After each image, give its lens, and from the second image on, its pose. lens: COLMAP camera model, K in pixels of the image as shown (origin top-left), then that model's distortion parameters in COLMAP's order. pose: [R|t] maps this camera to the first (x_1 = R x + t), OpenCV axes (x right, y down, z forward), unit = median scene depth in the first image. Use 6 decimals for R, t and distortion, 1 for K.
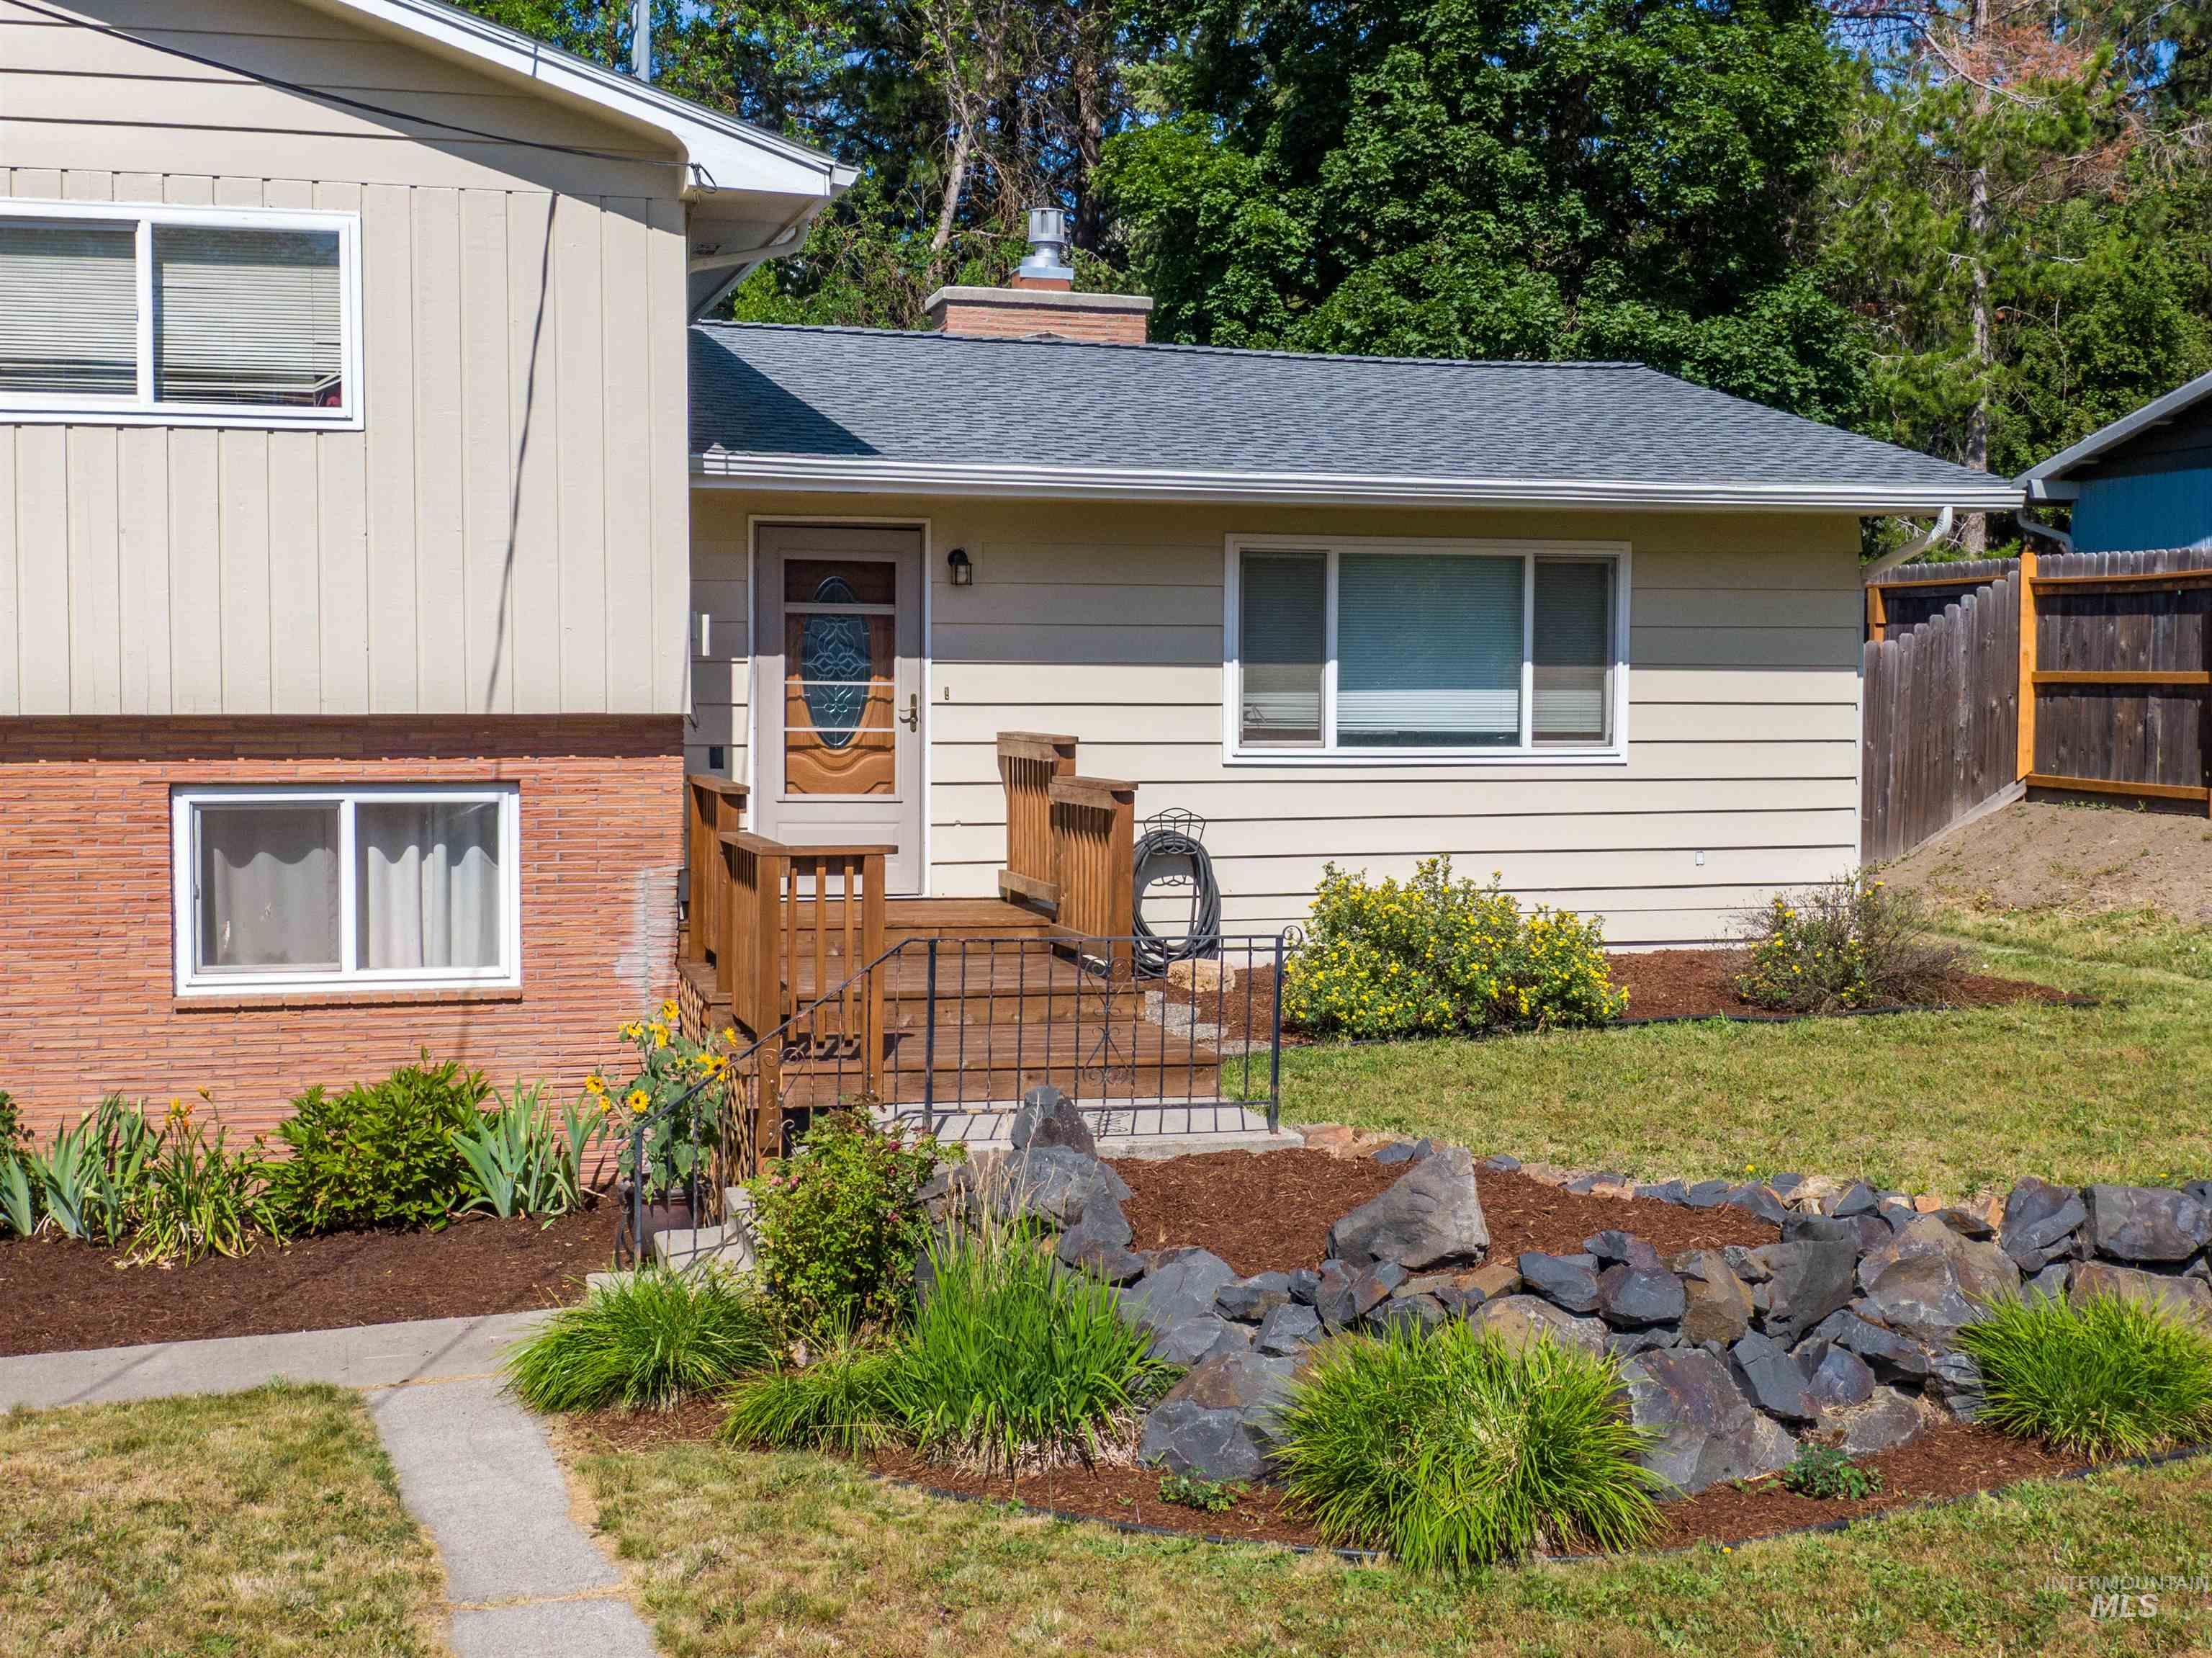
lens RADIAL K [[2815.9, 0, 1109.7], [0, 2815.9, 841.7], [0, 0, 1]] dist [-0.020569, 0.000000]
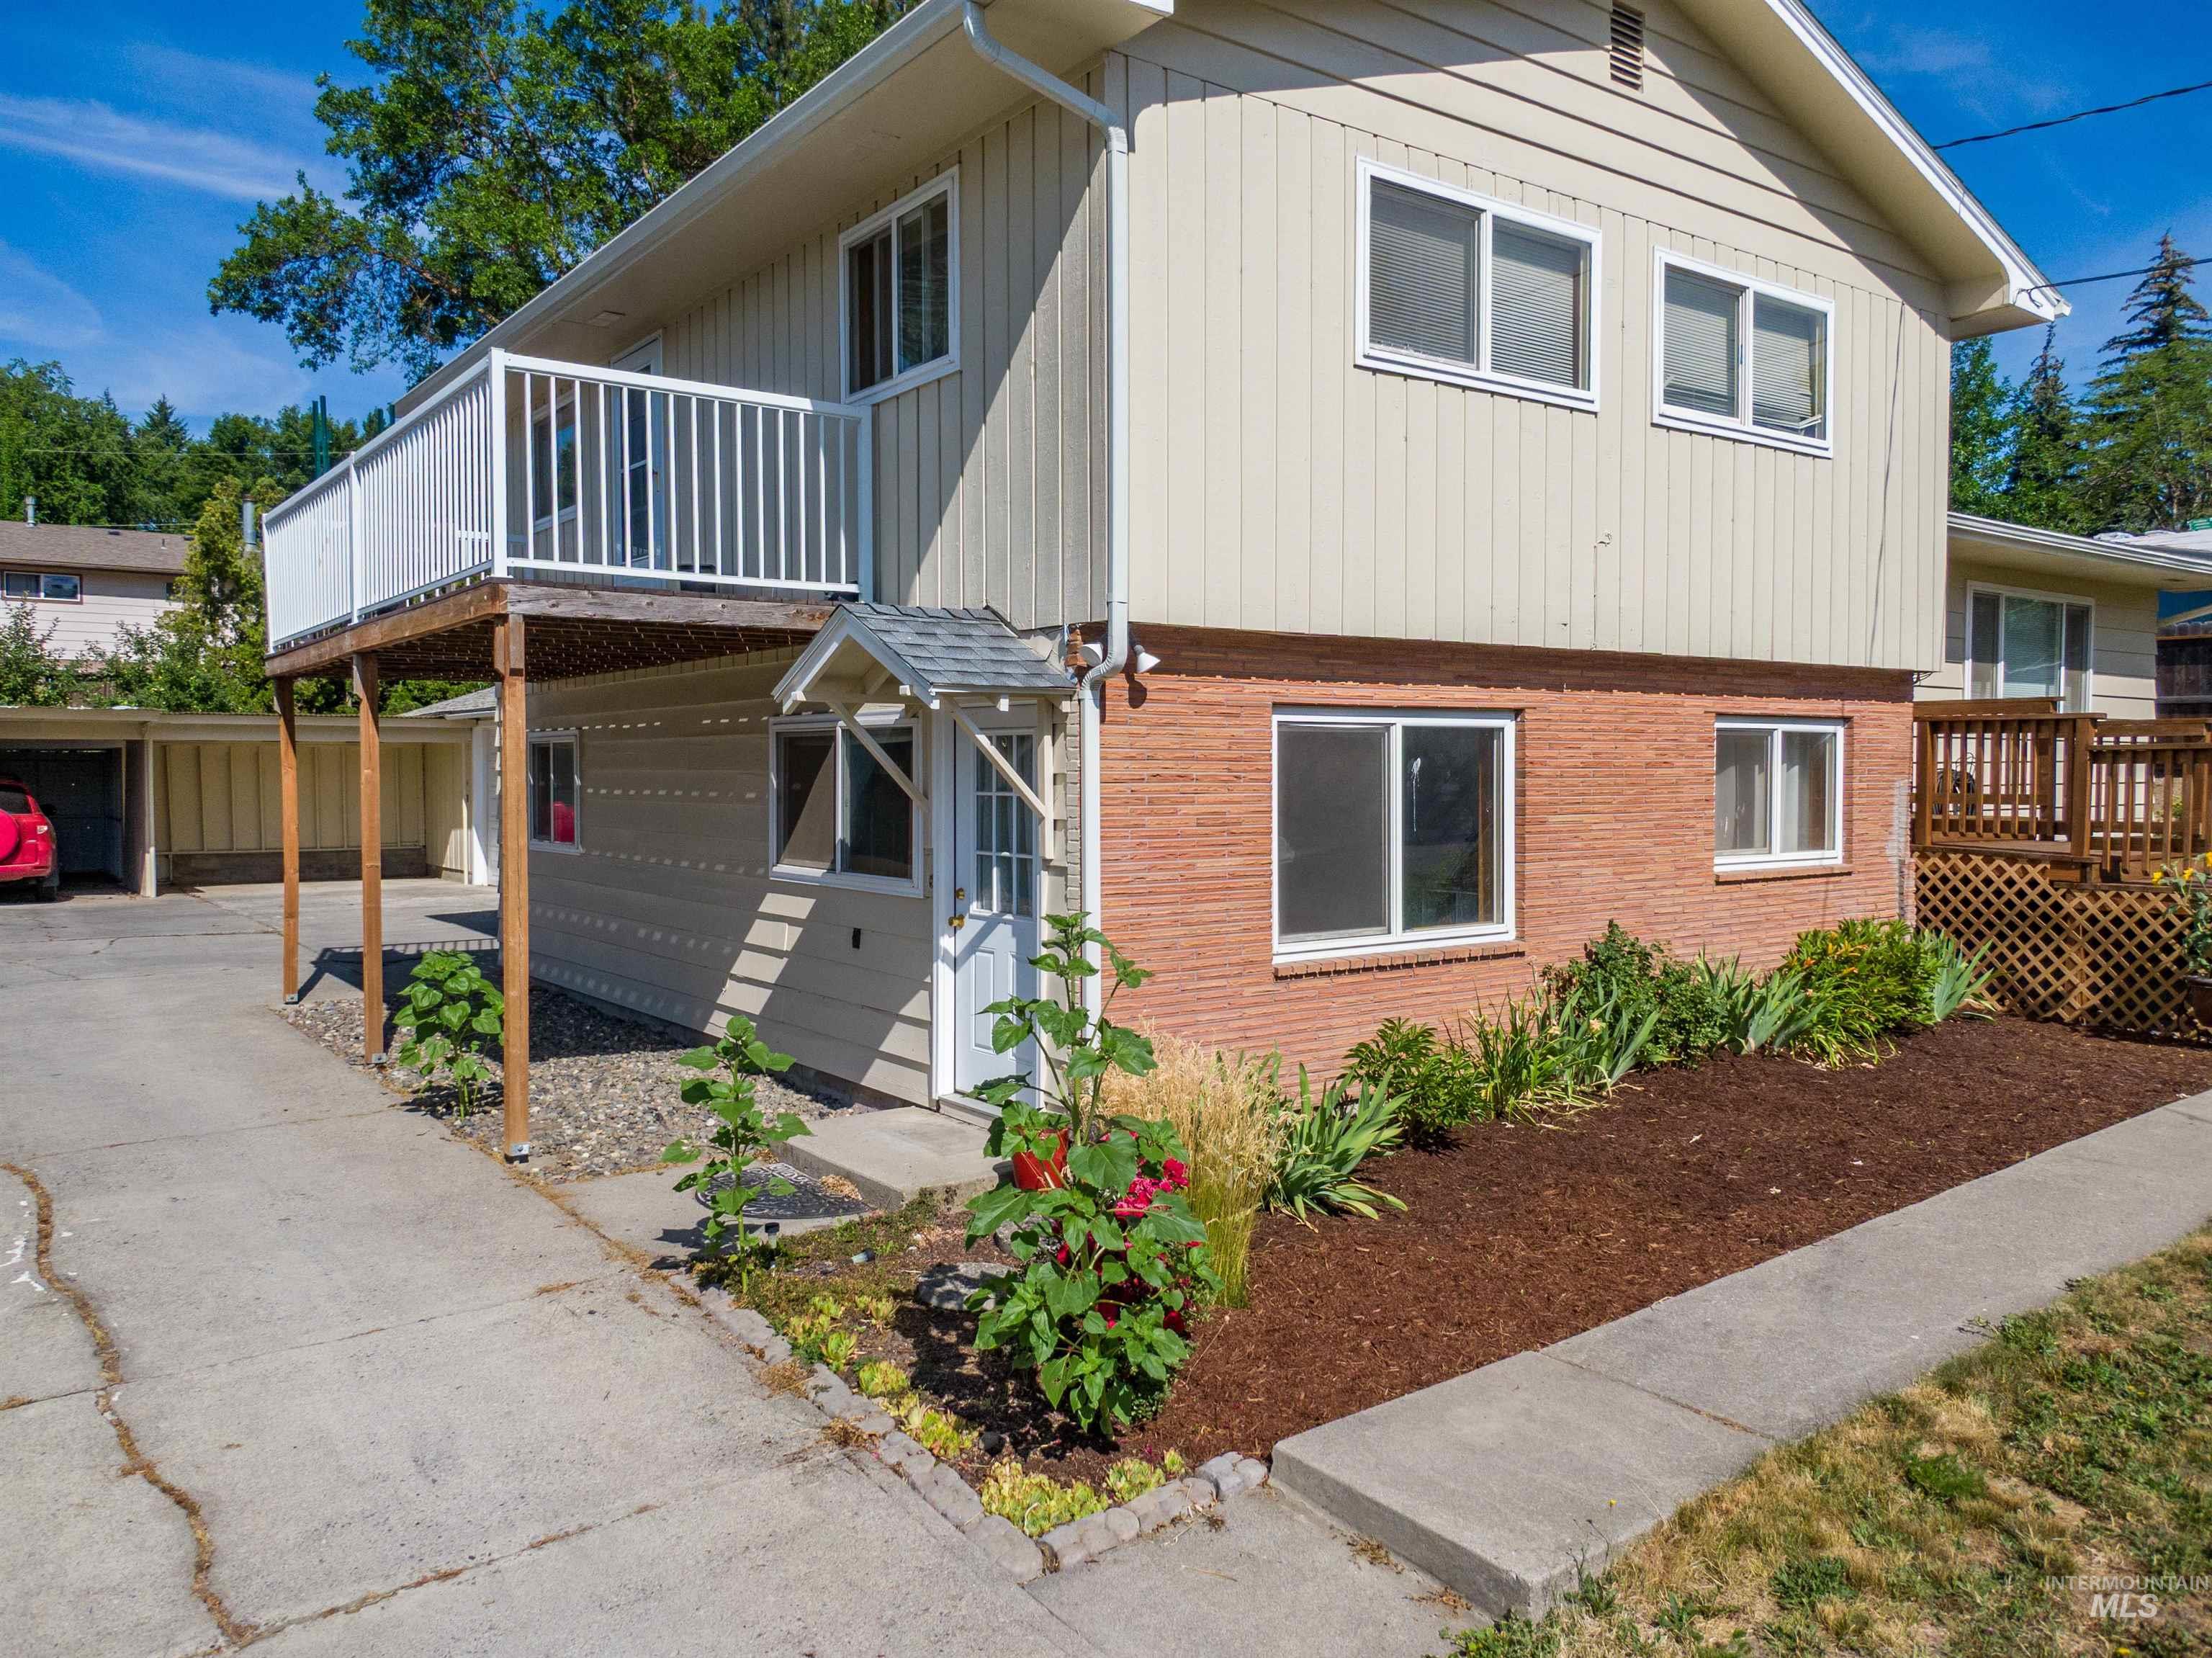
lens RADIAL K [[1633.2, 0, 1057.8], [0, 1633.2, 829.9], [0, 0, 1]] dist [-0.002455, -0.003193]
pose [[0.947658, -0.014834, 0.318942, -0.753812], [0.018679, 0.999785, -0.009000, 0.030777], [-0.318740, 0.014487, 0.947732, 0.310577]]
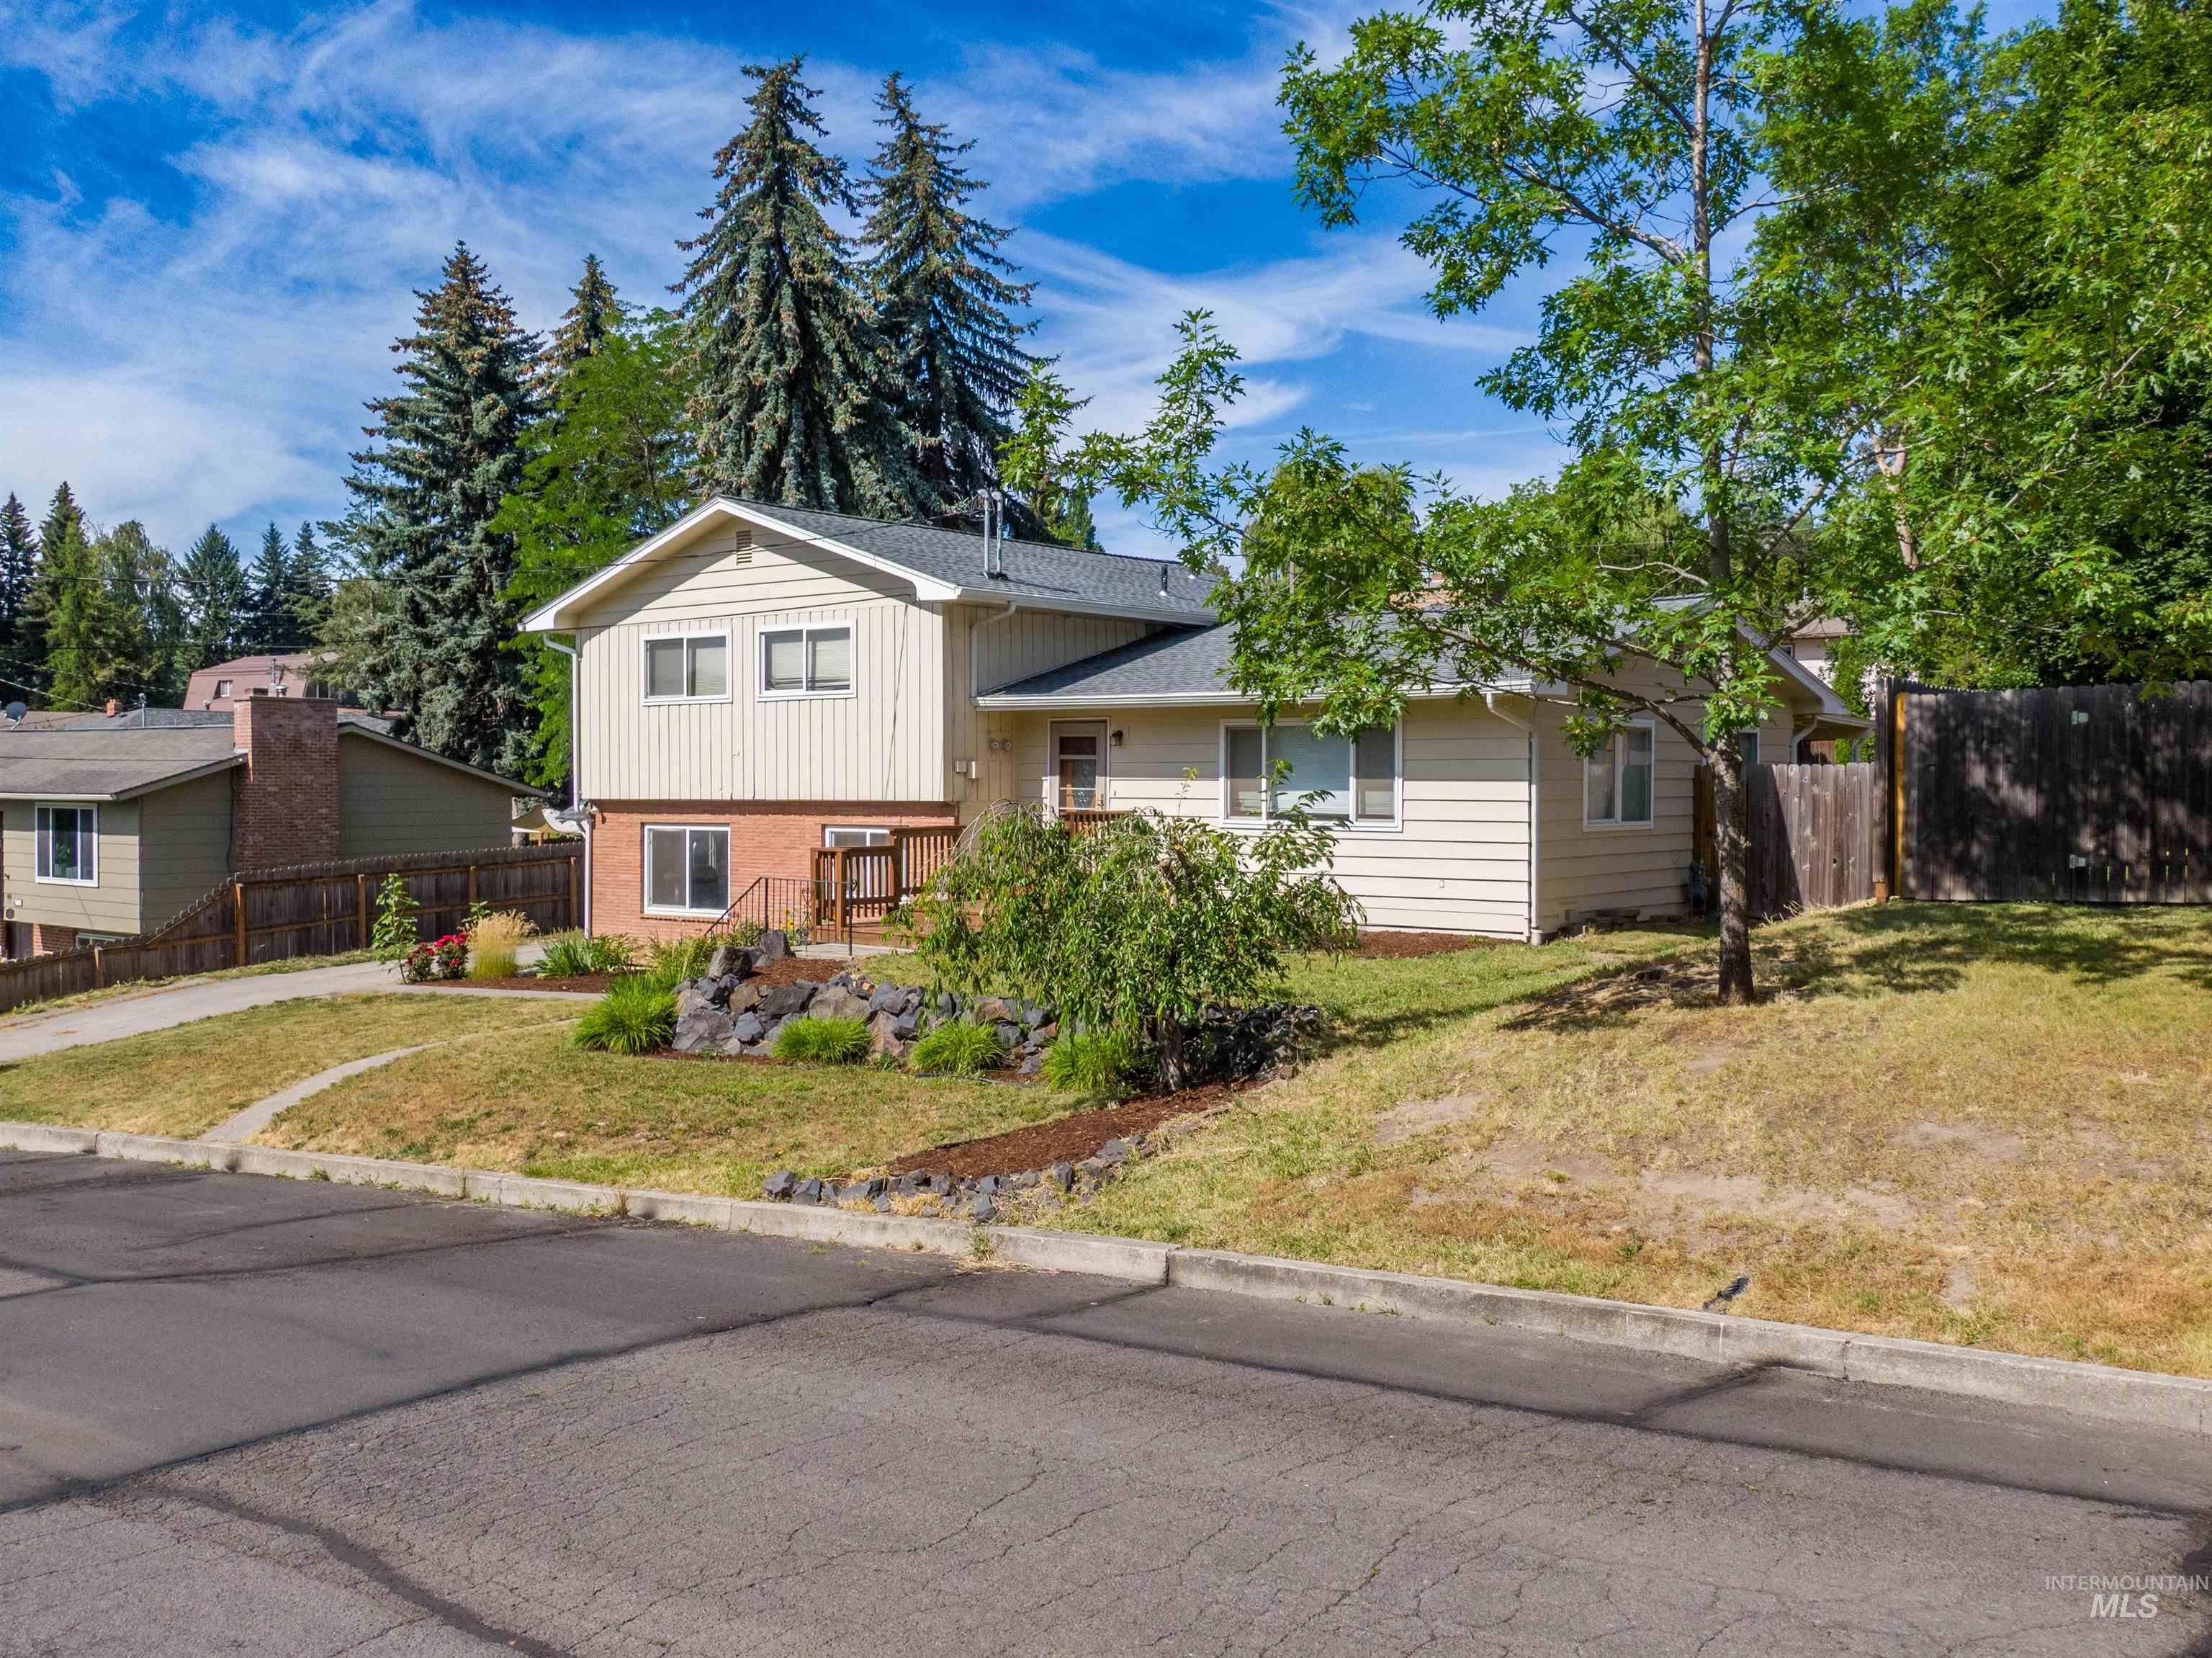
lens RADIAL K [[2125.2, 0, 1106.9], [0, 2125.2, 822.0], [0, 0, 1]] dist [-0.088808, 0.000000]
pose [[0.565579, 0.013358, -0.824586, 1.353764], [-0.041609, 0.999058, -0.012355, -0.007732], [0.823644, 0.041298, 0.565602, 0.027640]]
